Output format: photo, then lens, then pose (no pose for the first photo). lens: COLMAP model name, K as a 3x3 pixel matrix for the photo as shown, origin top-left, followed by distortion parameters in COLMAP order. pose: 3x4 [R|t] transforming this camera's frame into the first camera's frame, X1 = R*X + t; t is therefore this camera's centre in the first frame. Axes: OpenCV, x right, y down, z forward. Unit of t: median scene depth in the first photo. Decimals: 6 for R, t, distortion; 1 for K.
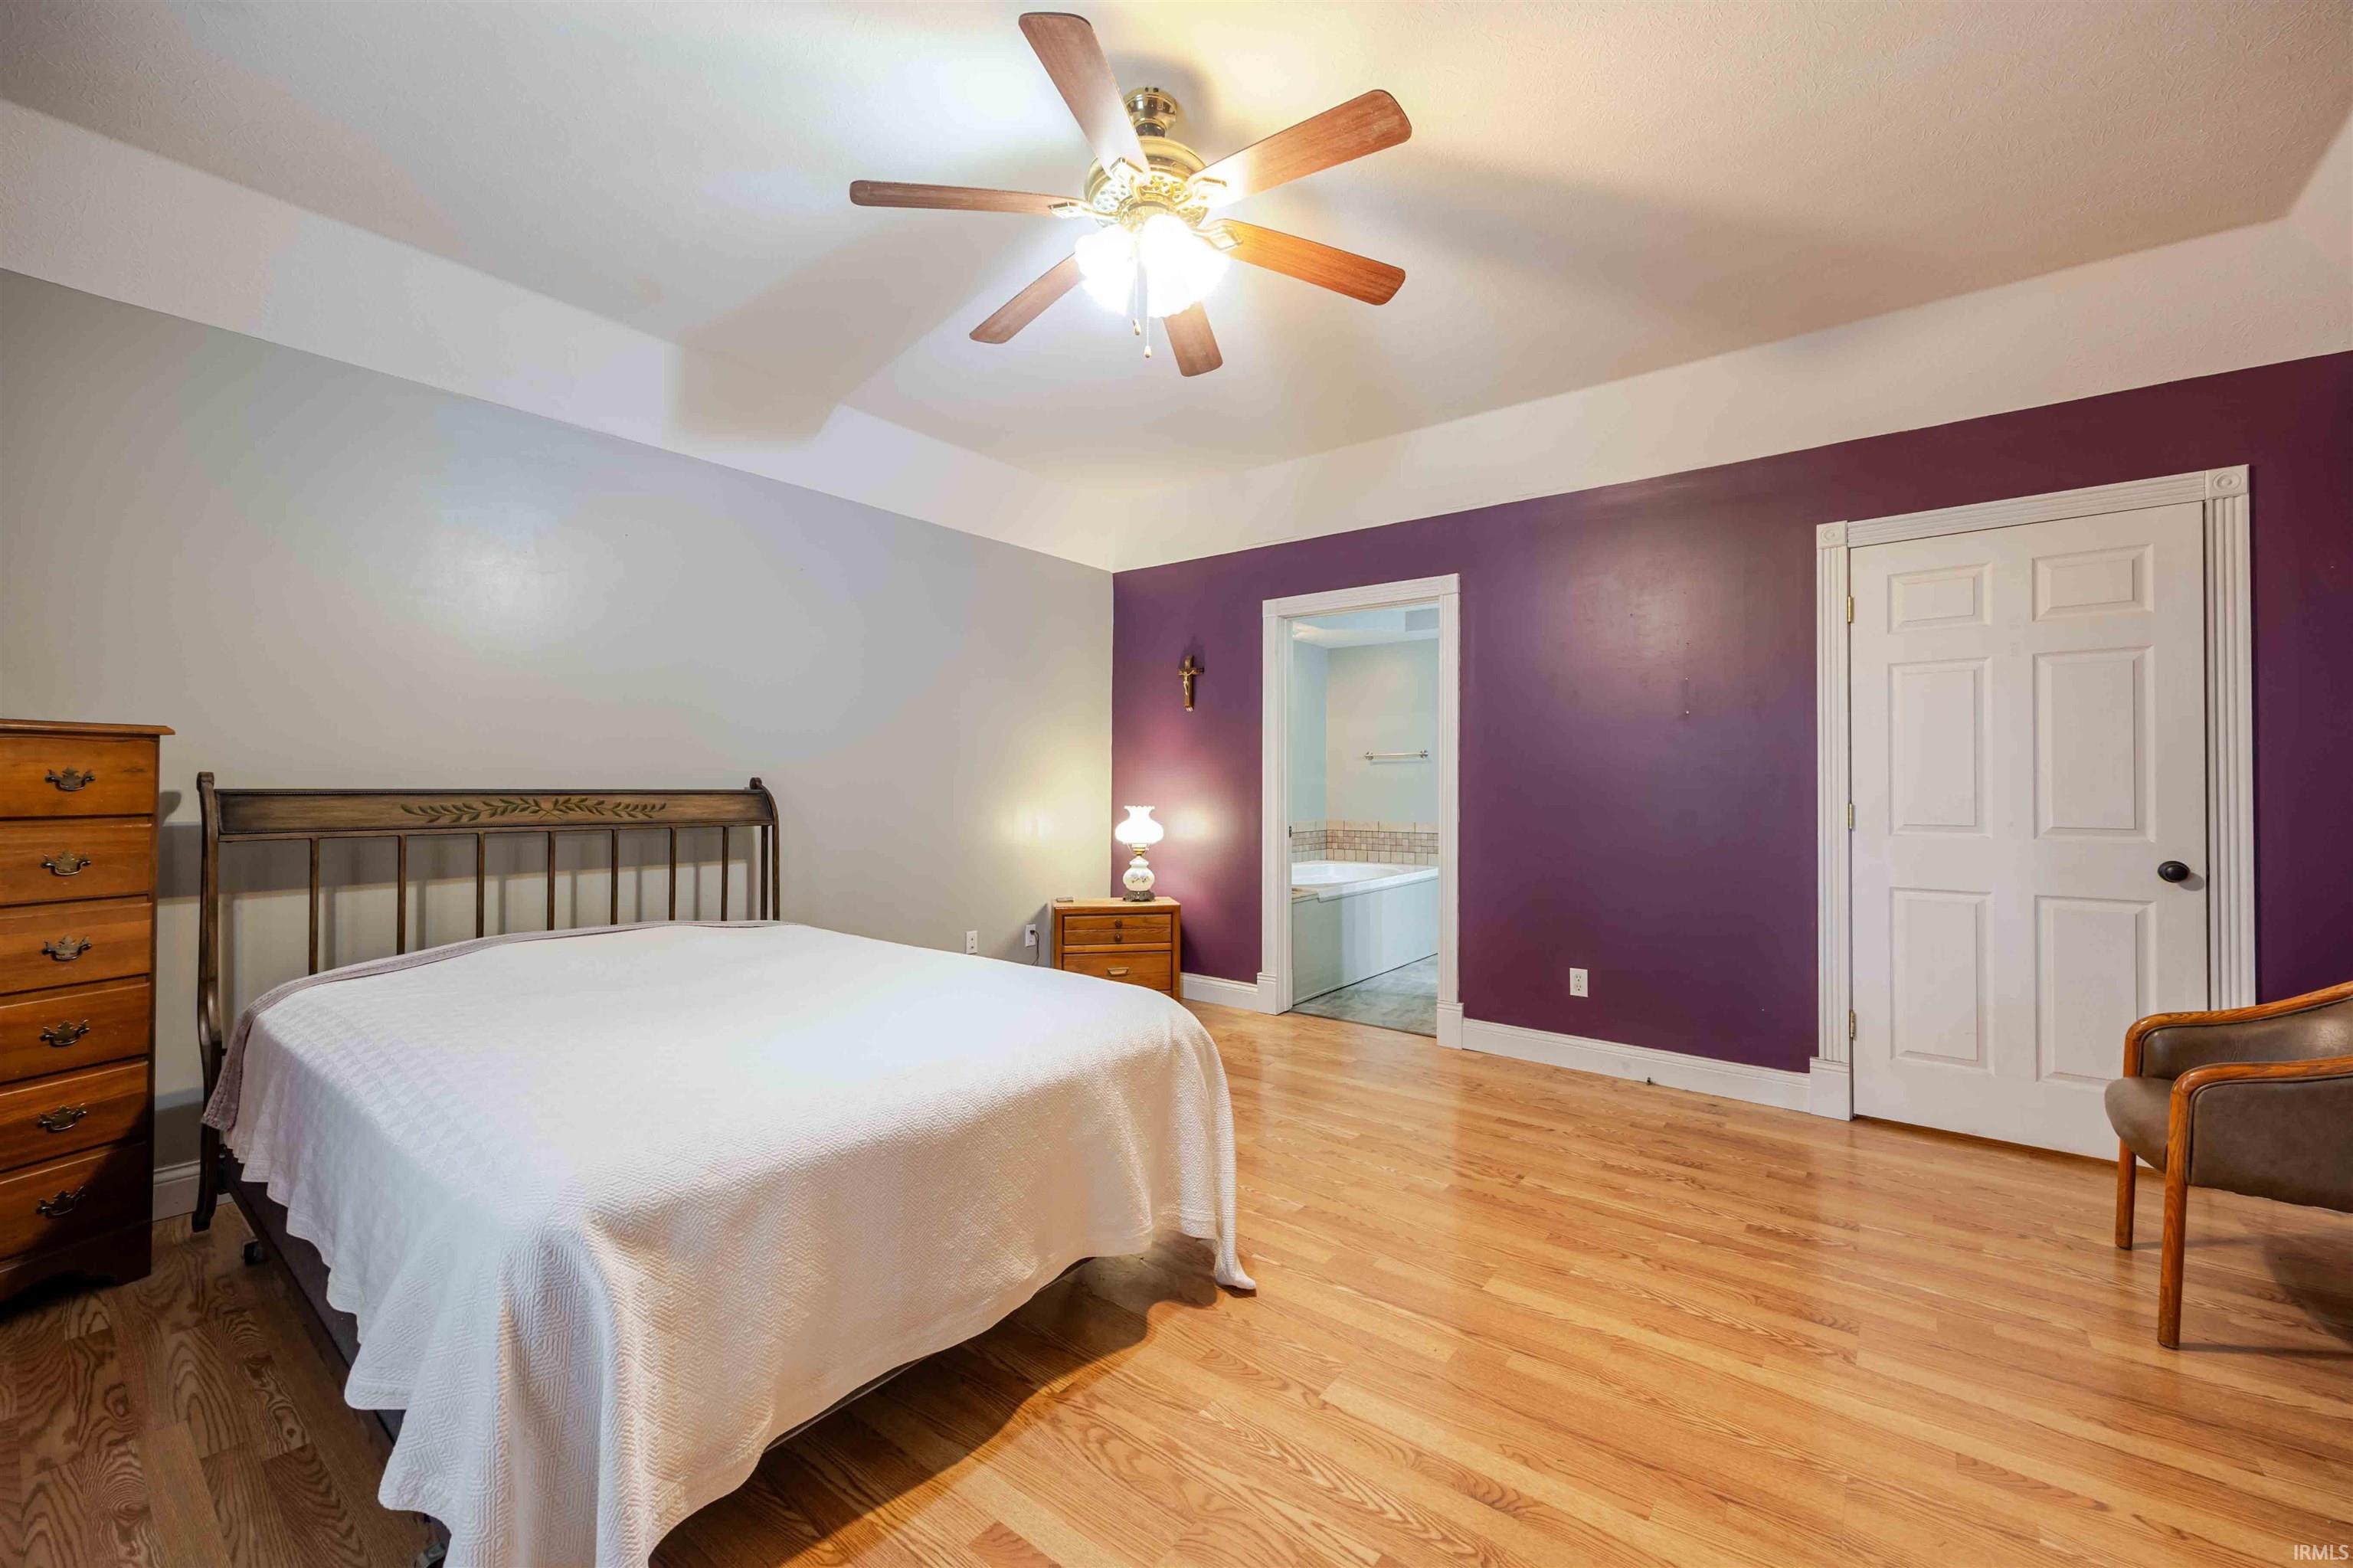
lens RADIAL K [[935.2, 0, 1164.1], [0, 935.2, 775.0], [0, 0, 1]] dist [0.000180, 0.000038]
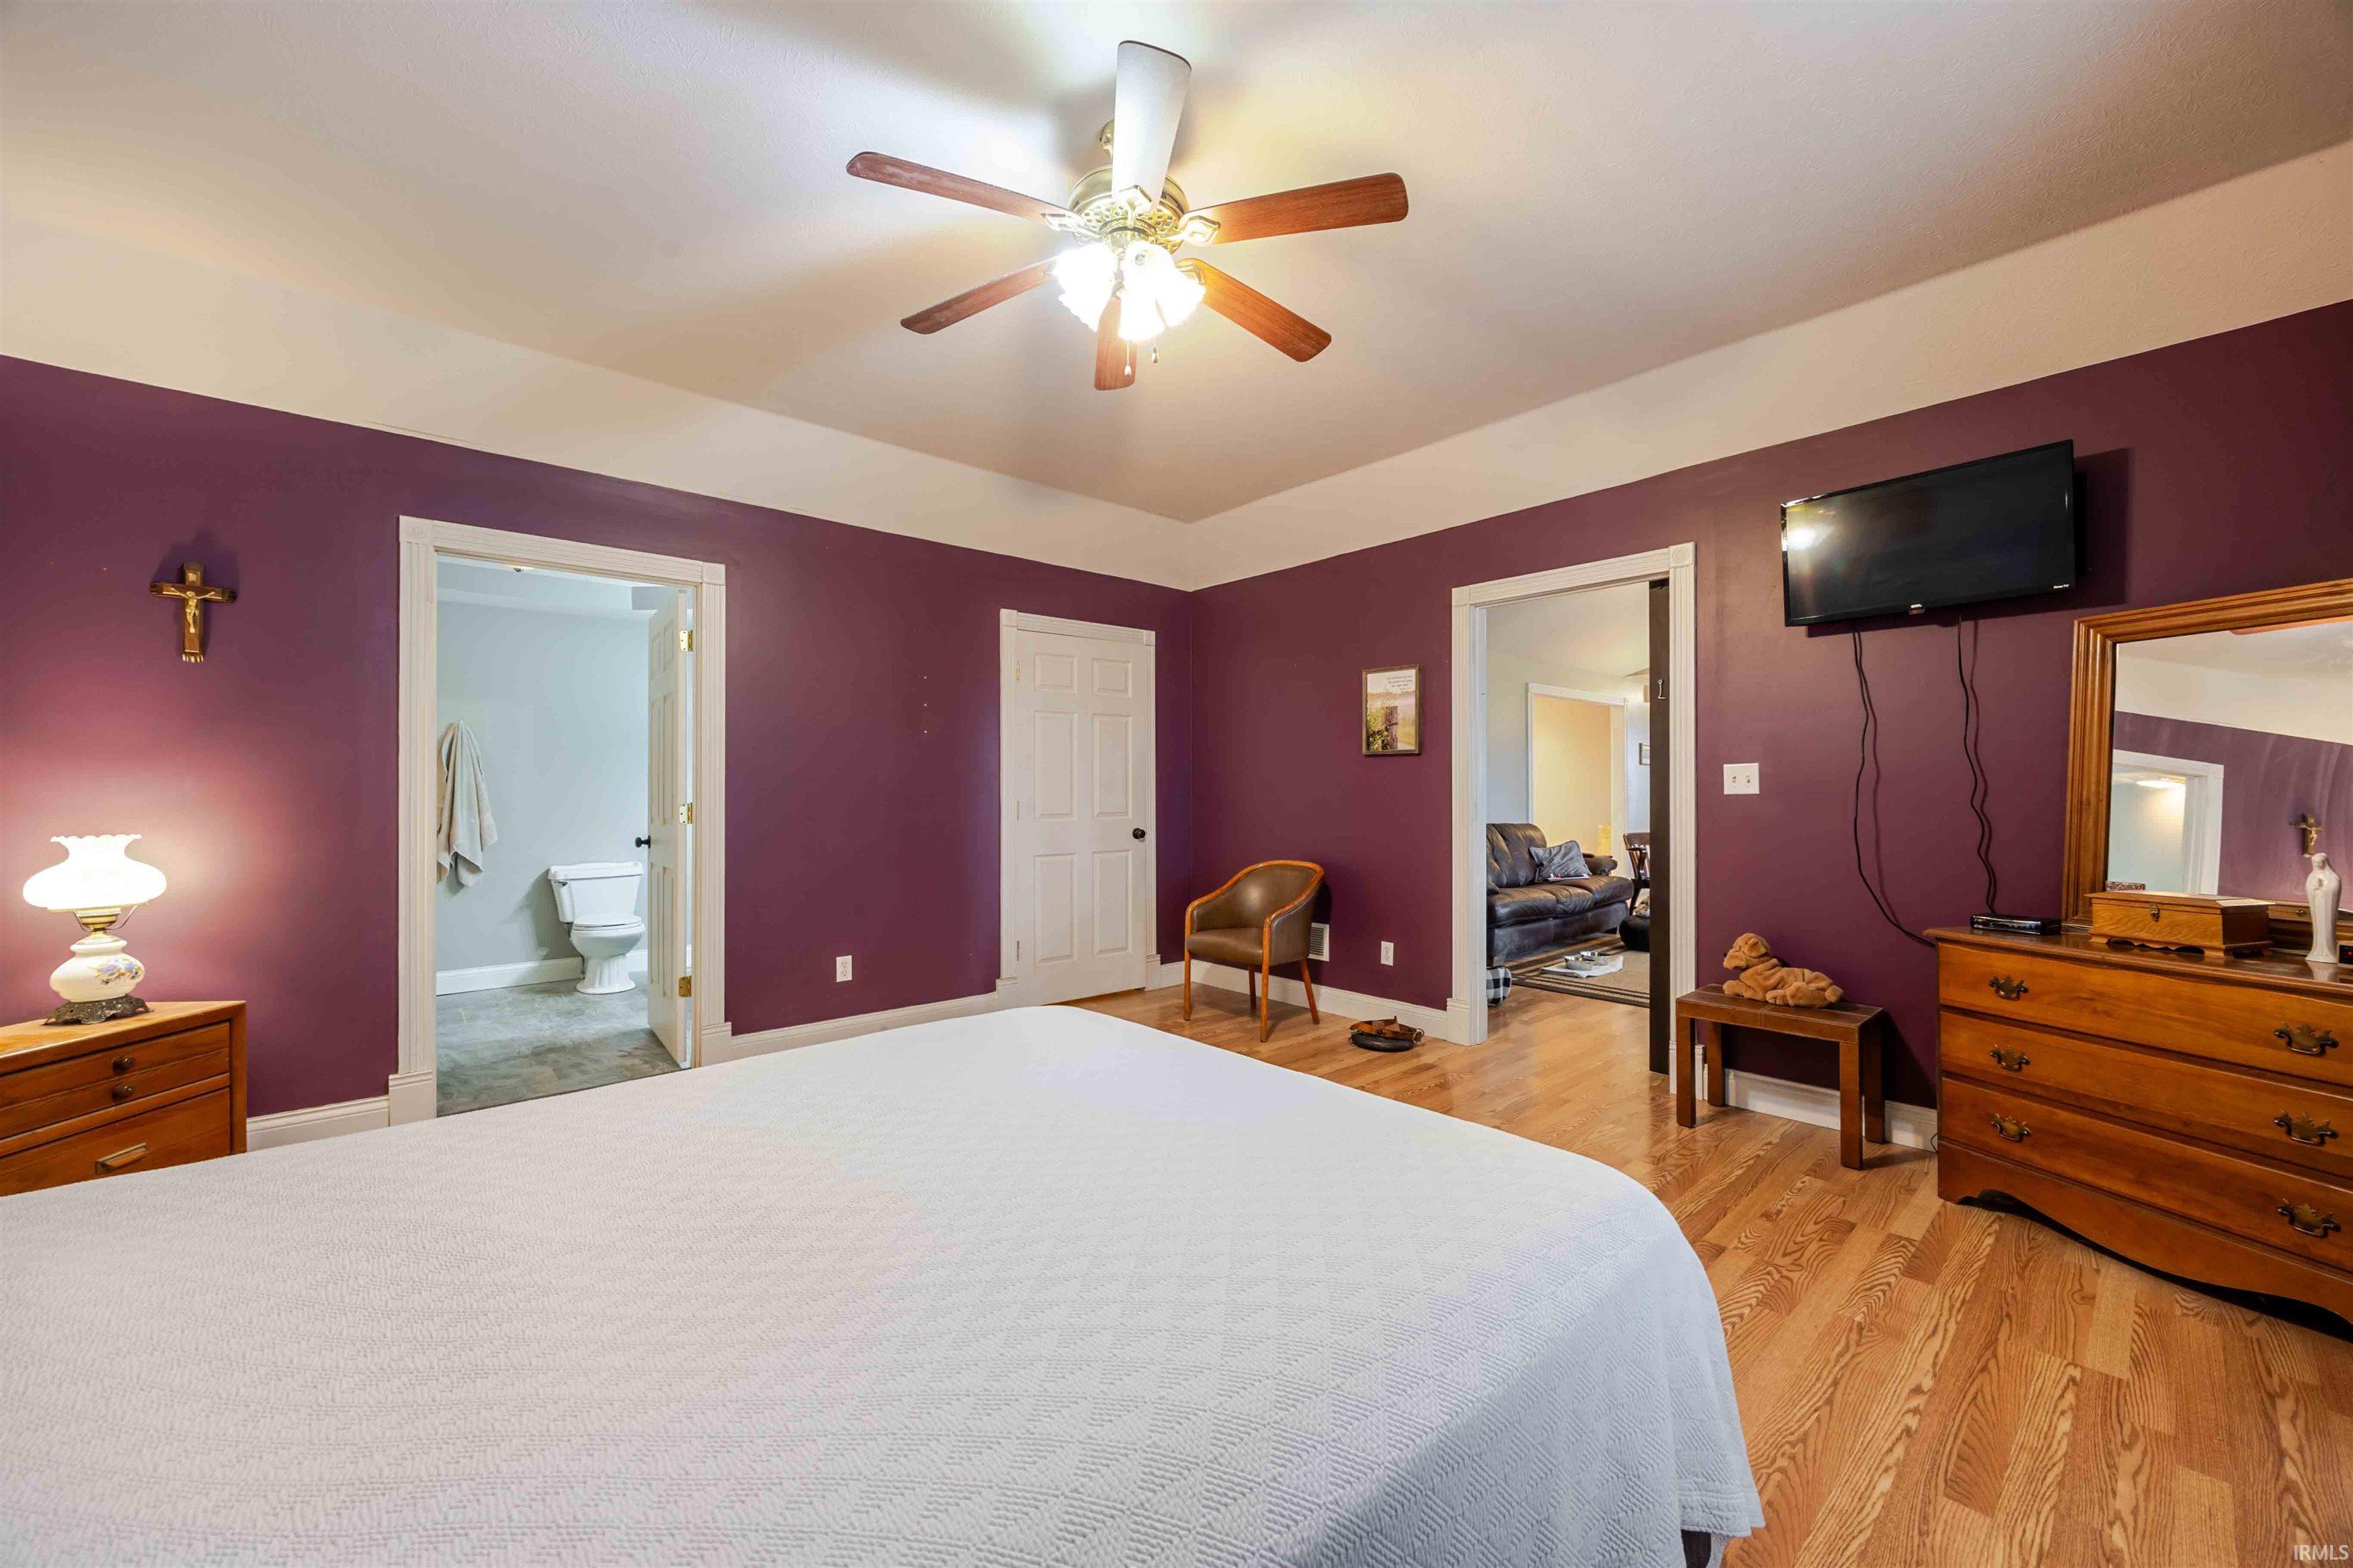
lens RADIAL K [[903.8, 0, 1176.5], [0, 903.8, 784.0], [0, 0, 1]] dist [-0.001270, -0.000222]
pose [[0.175584, 0.002287, 0.984462, -0.672160], [-0.008263, 0.999965, -0.000850, 0.000843], [-0.984430, -0.007986, 0.175597, 0.530410]]
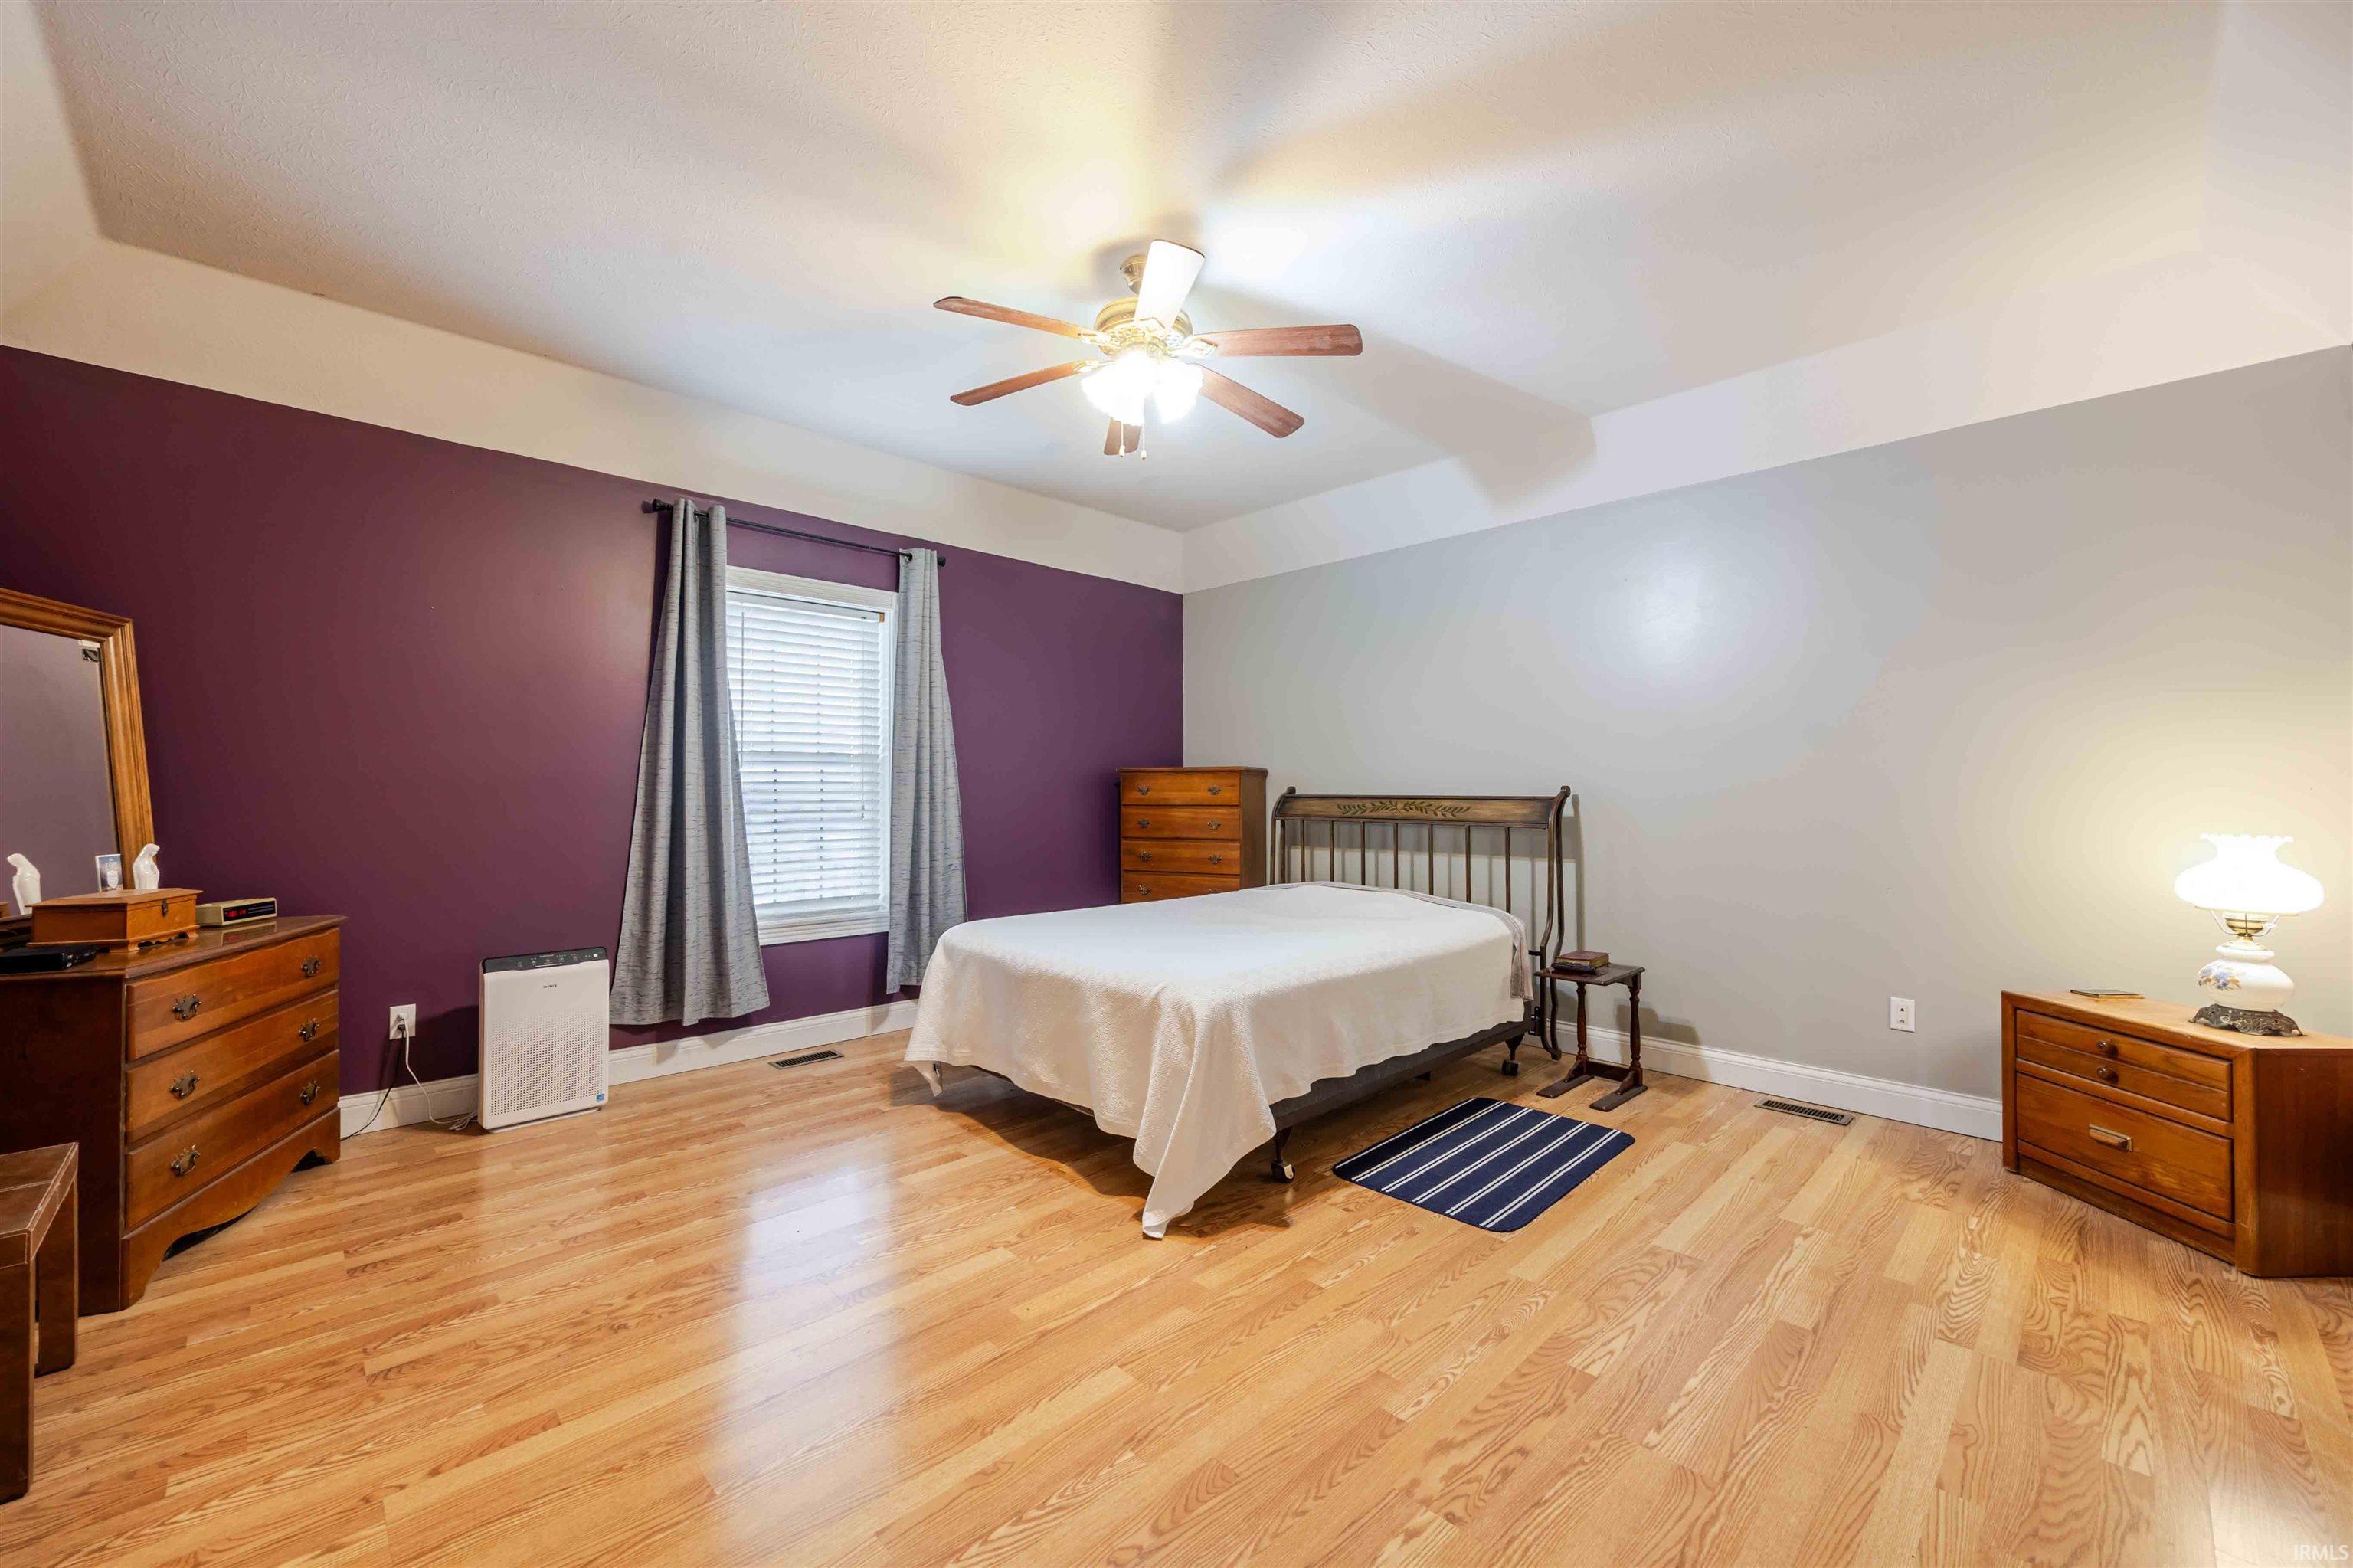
lens RADIAL K [[903.8, 0, 1176.5], [0, 903.8, 784.0], [0, 0, 1]] dist [-0.001270, -0.000222]
pose [[-0.121037, -0.010304, -0.992594, 0.827685], [0.010155, 0.999881, -0.011618, 0.010440], [0.992596, -0.011486, -0.120918, 0.818103]]
